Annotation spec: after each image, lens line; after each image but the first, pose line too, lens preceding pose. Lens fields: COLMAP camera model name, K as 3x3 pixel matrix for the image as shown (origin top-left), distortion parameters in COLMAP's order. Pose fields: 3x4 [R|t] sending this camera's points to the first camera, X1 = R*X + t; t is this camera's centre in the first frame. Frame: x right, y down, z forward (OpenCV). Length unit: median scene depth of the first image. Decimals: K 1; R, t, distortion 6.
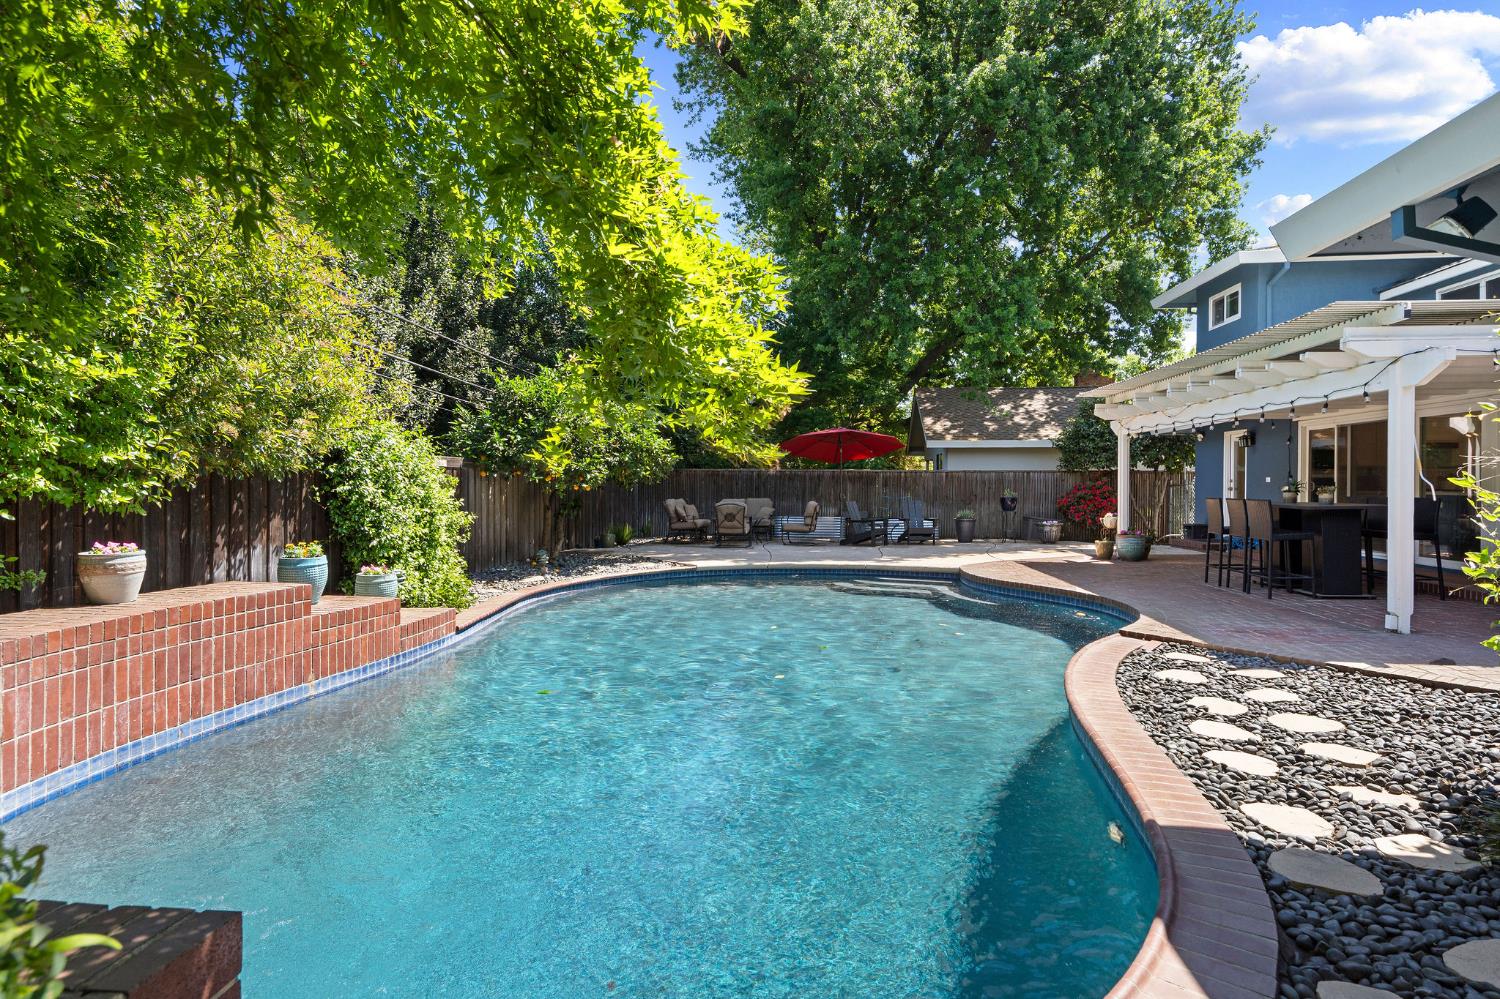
lens RADIAL K [[786.2, 0, 749.5], [0, 786.2, 489.9], [0, 0, 1]] dist [0.004397, 0.001567]
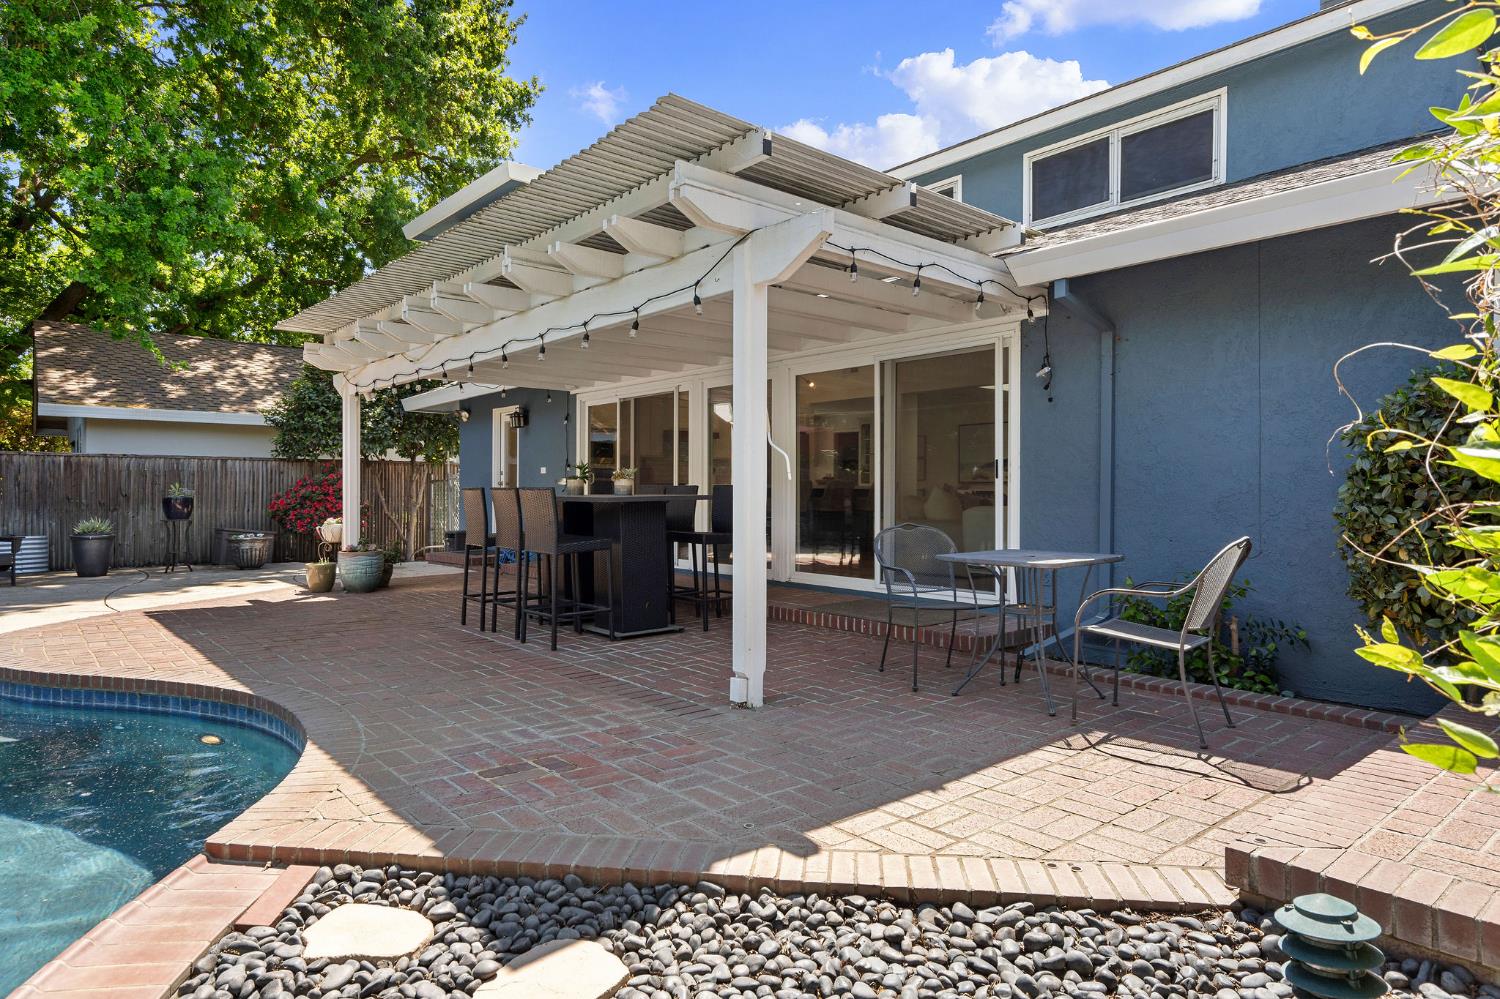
lens RADIAL K [[871.2, 0, 750.0], [0, 871.2, 499.5], [0, 0, 1]] dist [-0.000311, -0.000992]
pose [[0.679578, -0.005678, 0.733581, 0.163708], [0.003368, 0.999984, 0.004620, 0.011755], [-0.733595, -0.000669, 0.679586, 0.261702]]
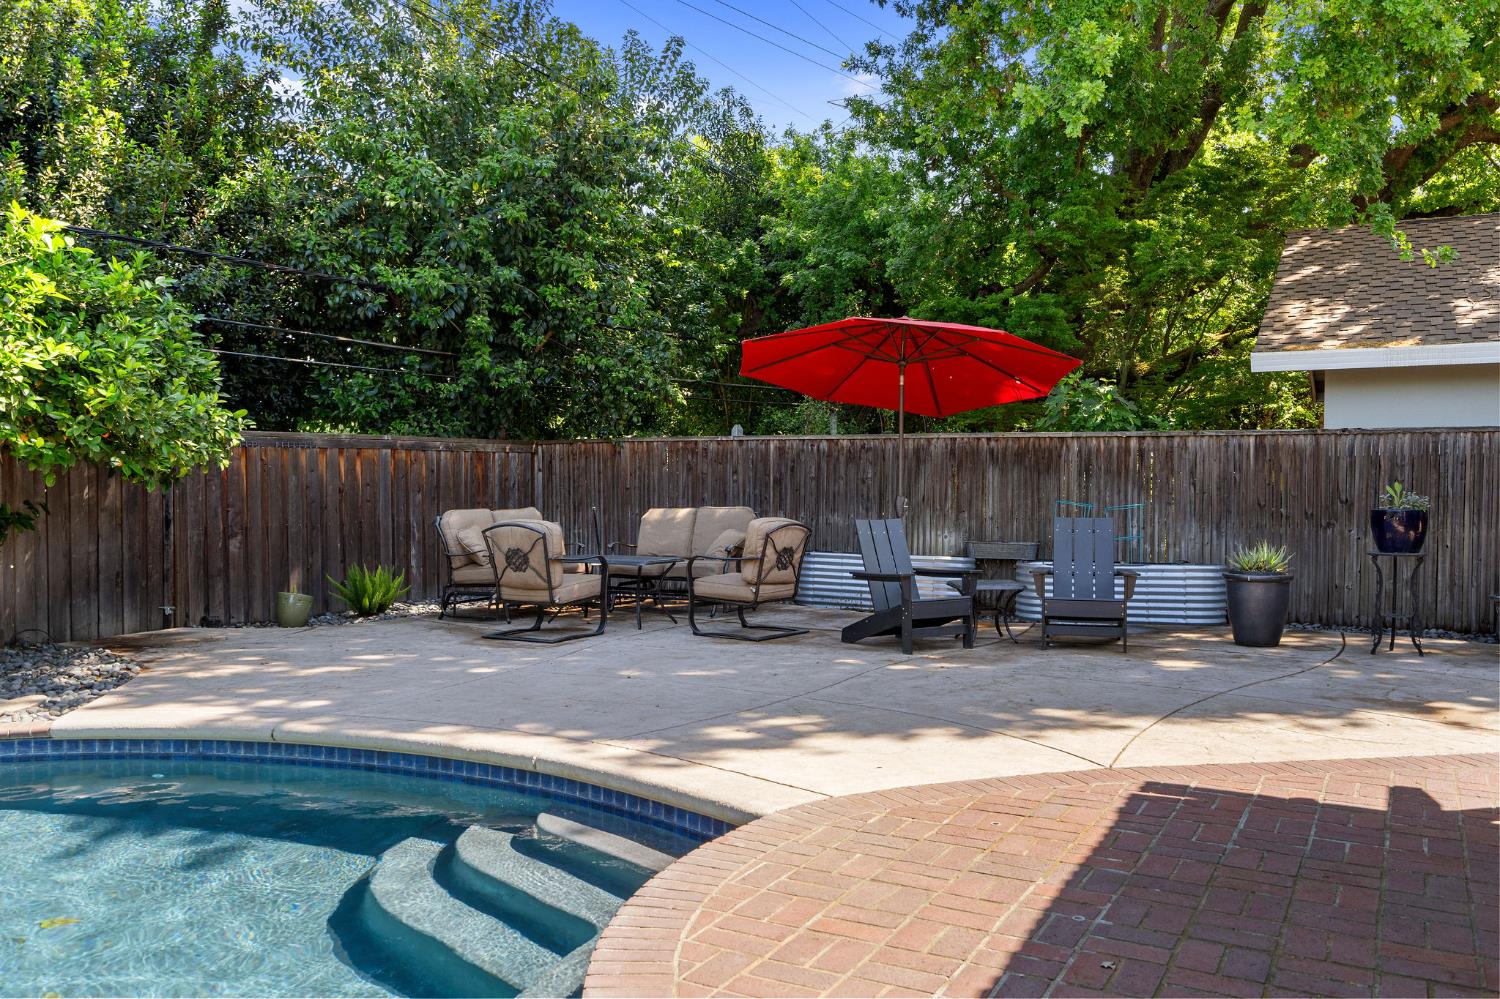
lens RADIAL K [[1255.6, 0, 750.0], [0, 1255.6, 499.5], [0, 0, 1]] dist [0.004085, 0.002245]
pose [[0.936336, 0.000876, -0.351104, 0.317270], [0.005005, 0.999862, 0.015840, -0.004791], [0.351070, -0.016589, 0.936202, 0.522700]]
